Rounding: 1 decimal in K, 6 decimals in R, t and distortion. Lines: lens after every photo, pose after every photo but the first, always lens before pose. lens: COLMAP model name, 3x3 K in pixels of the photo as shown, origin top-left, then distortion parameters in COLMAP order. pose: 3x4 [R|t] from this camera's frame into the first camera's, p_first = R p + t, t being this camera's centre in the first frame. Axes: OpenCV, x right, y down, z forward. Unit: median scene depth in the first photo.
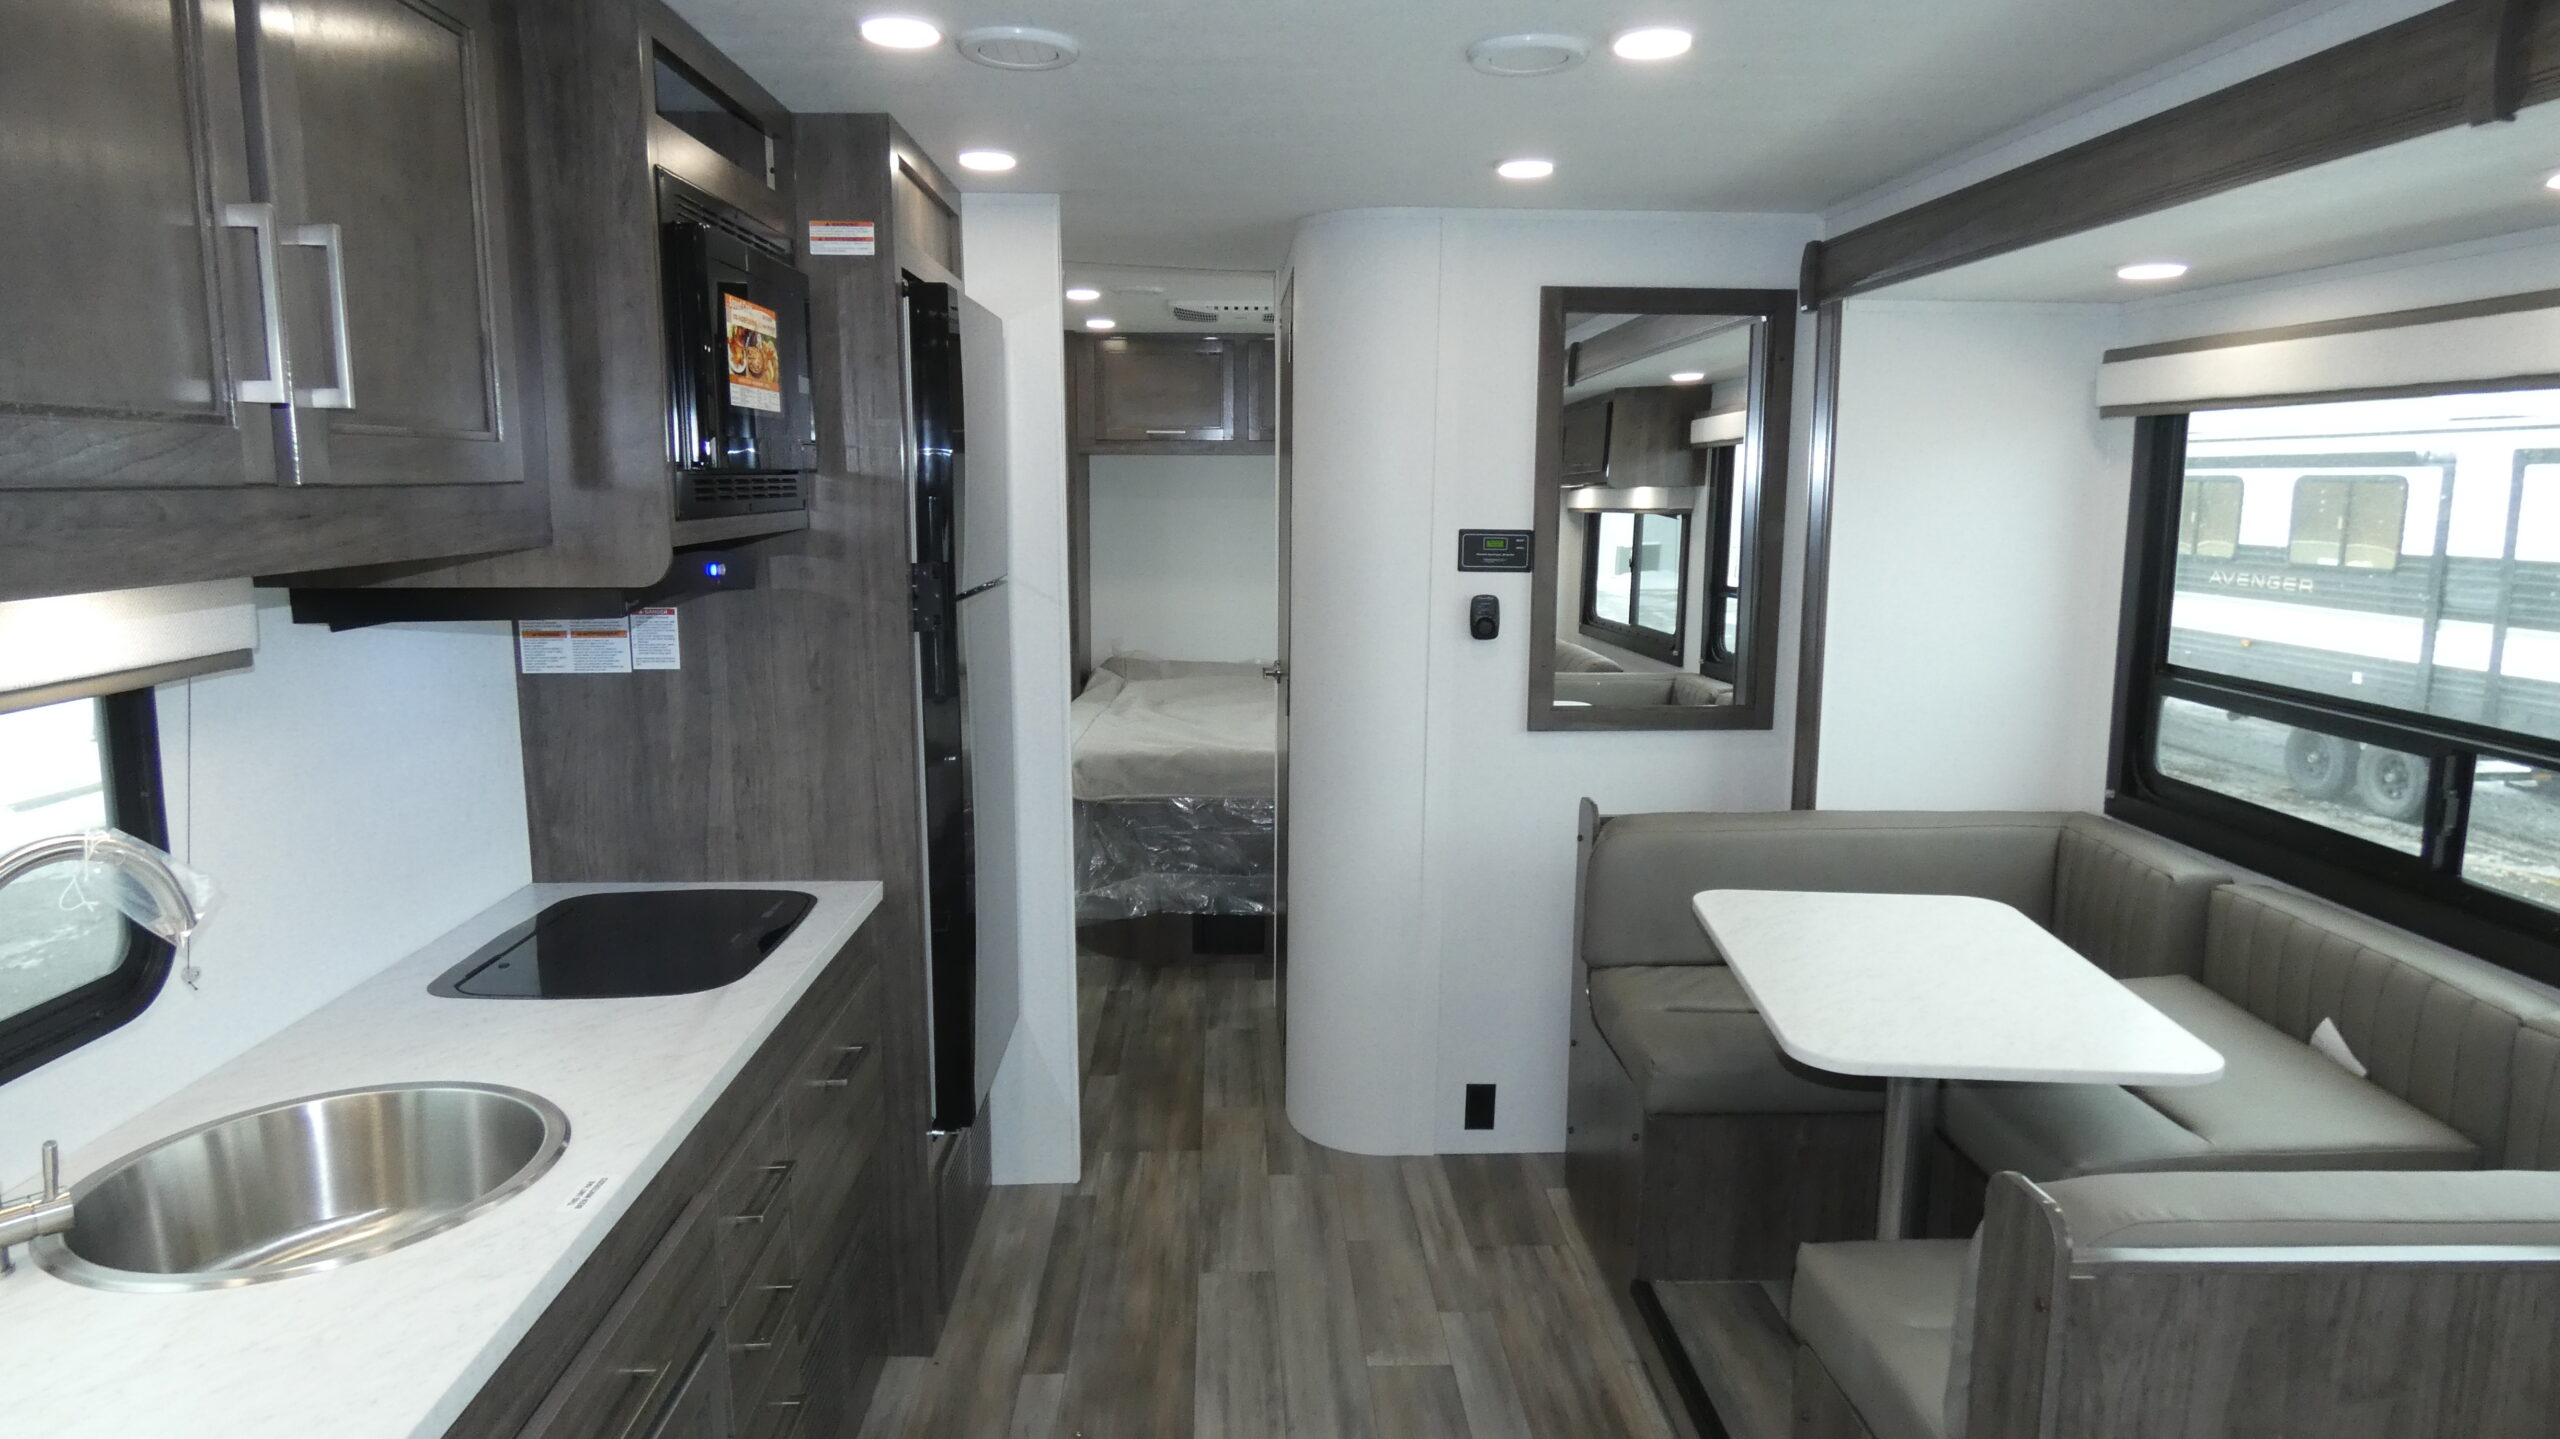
lens RADIAL K [[1519.8, 0, 1287.6], [0, 1519.8, 709.5], [0, 0, 1]] dist [-0.006437, 0.000682]
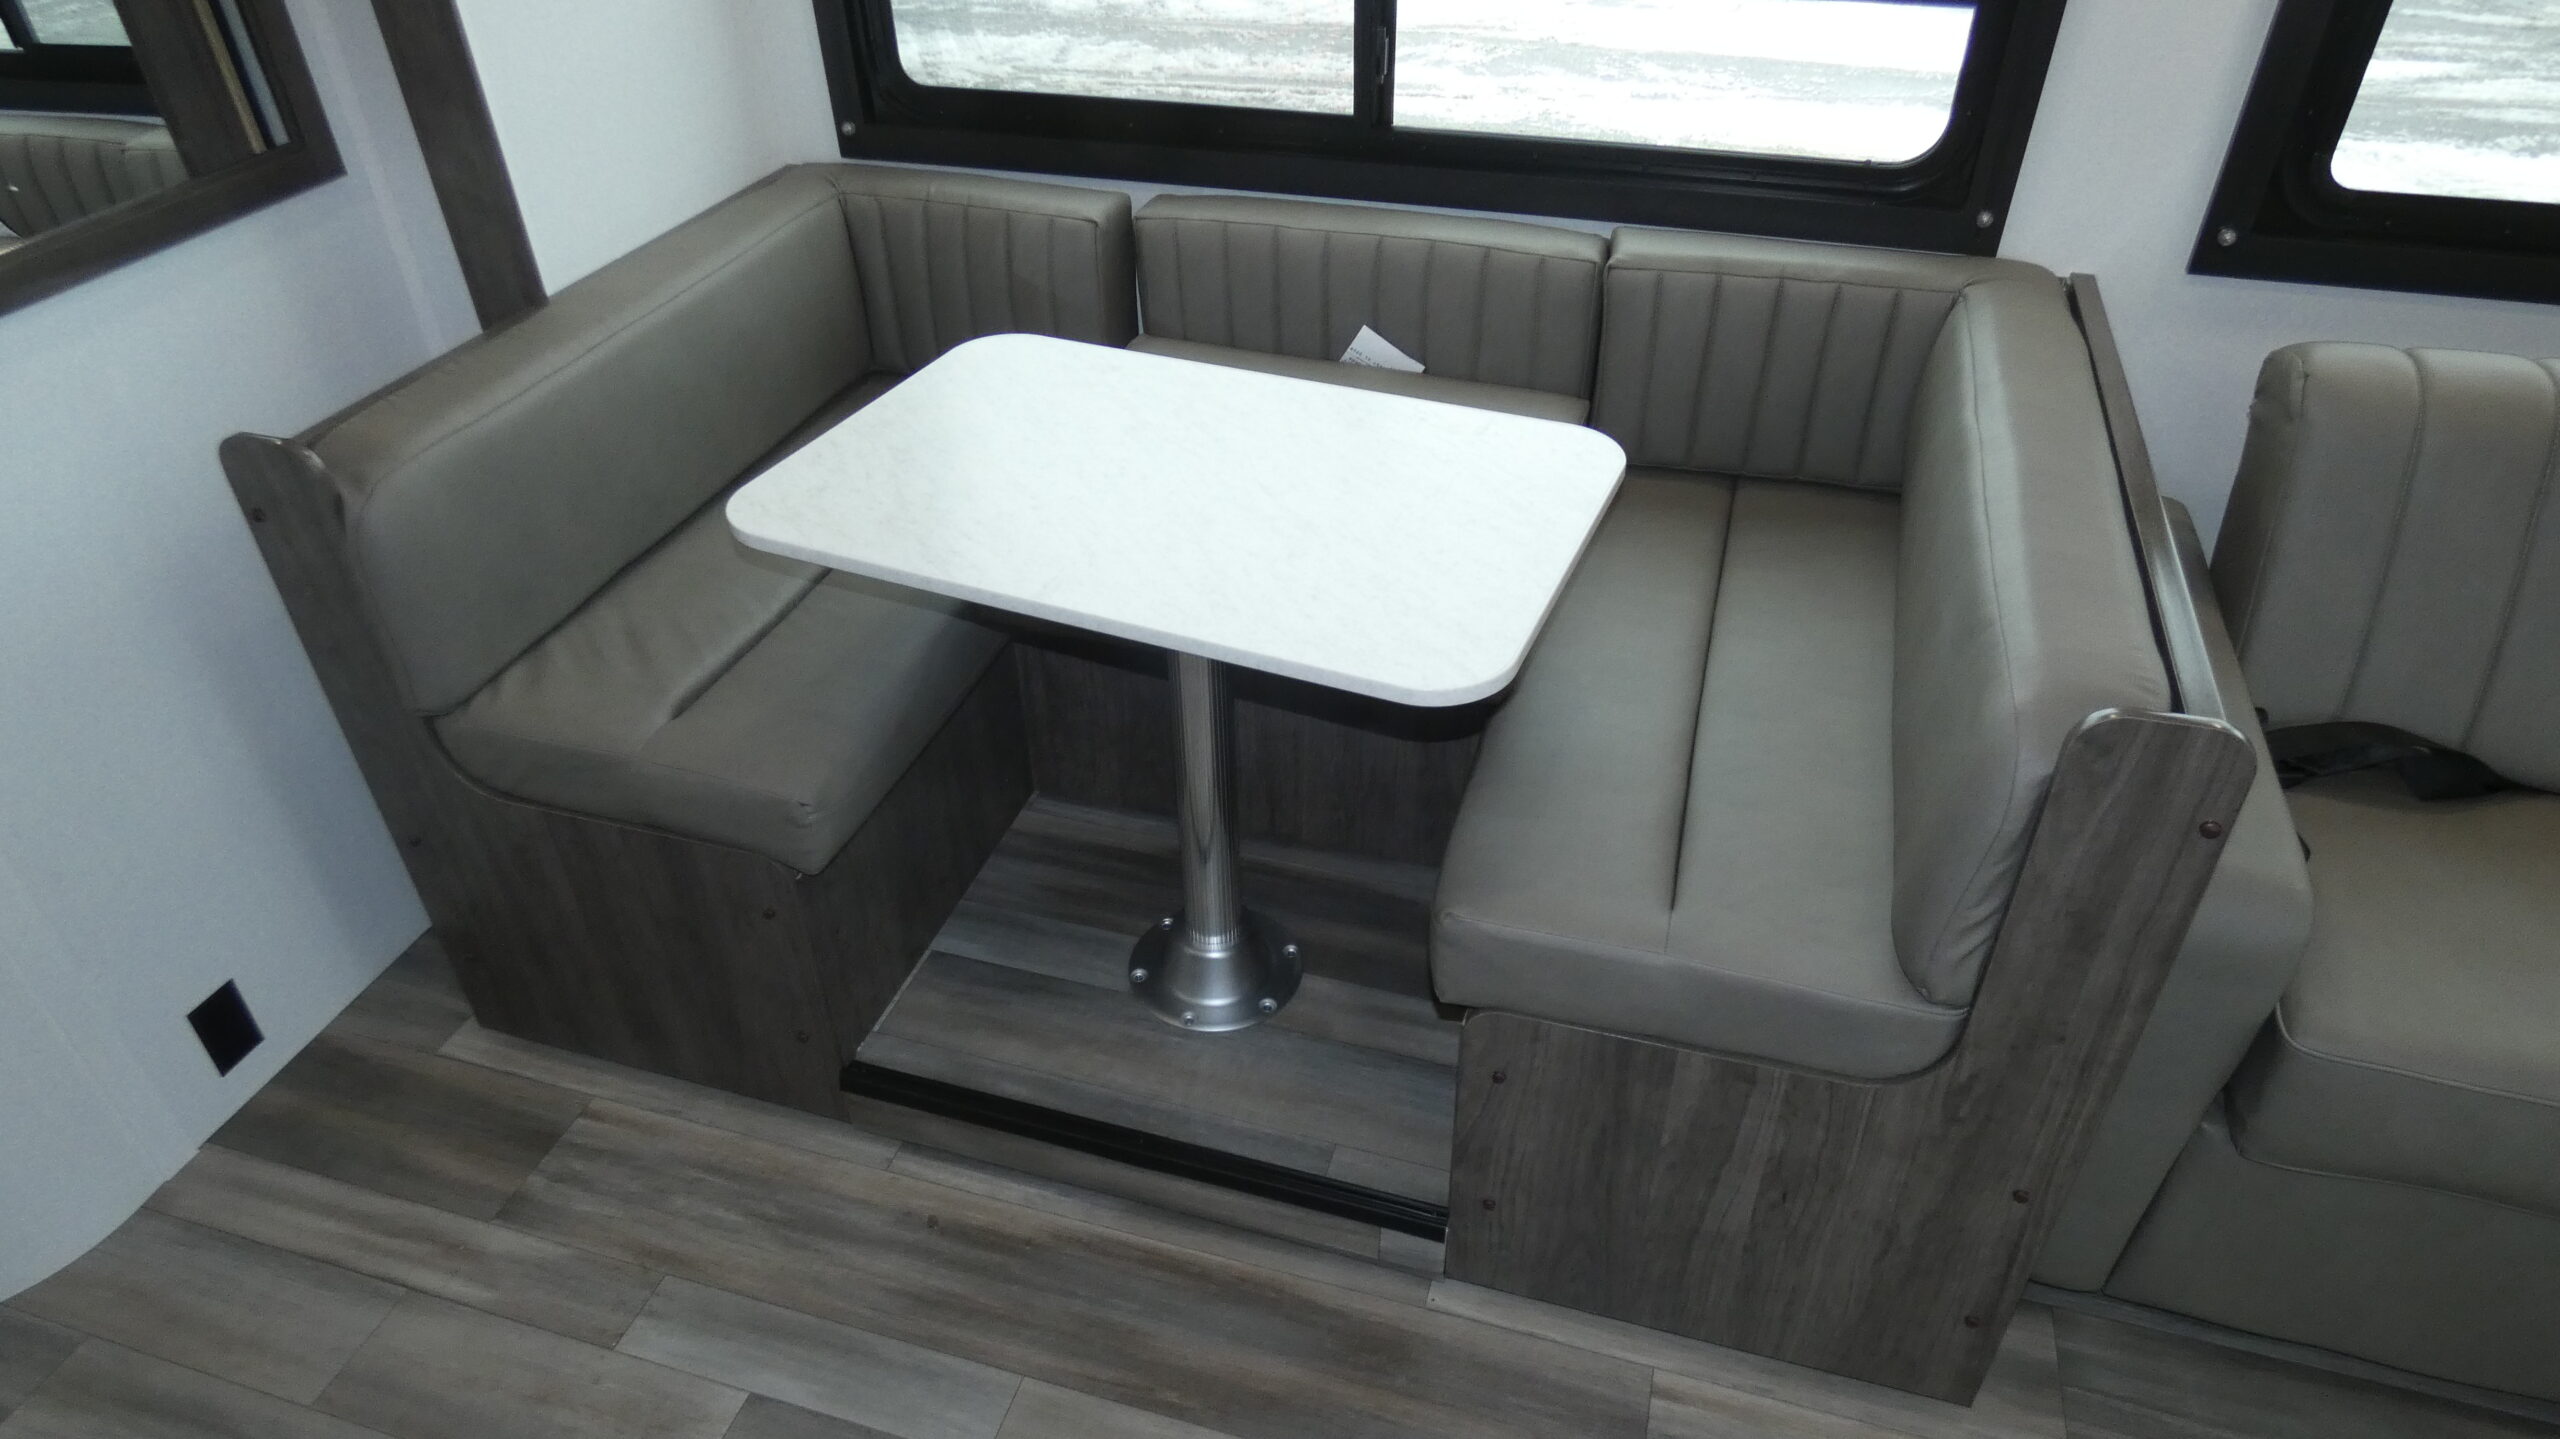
lens RADIAL K [[1519.8, 0, 1301.2], [0, 1519.8, 729.4], [0, 0, 1]] dist [-0.006437, 0.000682]
pose [[0.326766, -0.565772, 0.757051, -0.130628], [0.151861, 0.822046, 0.548798, -0.088908], [-0.932825, -0.064362, 0.354535, 0.595060]]
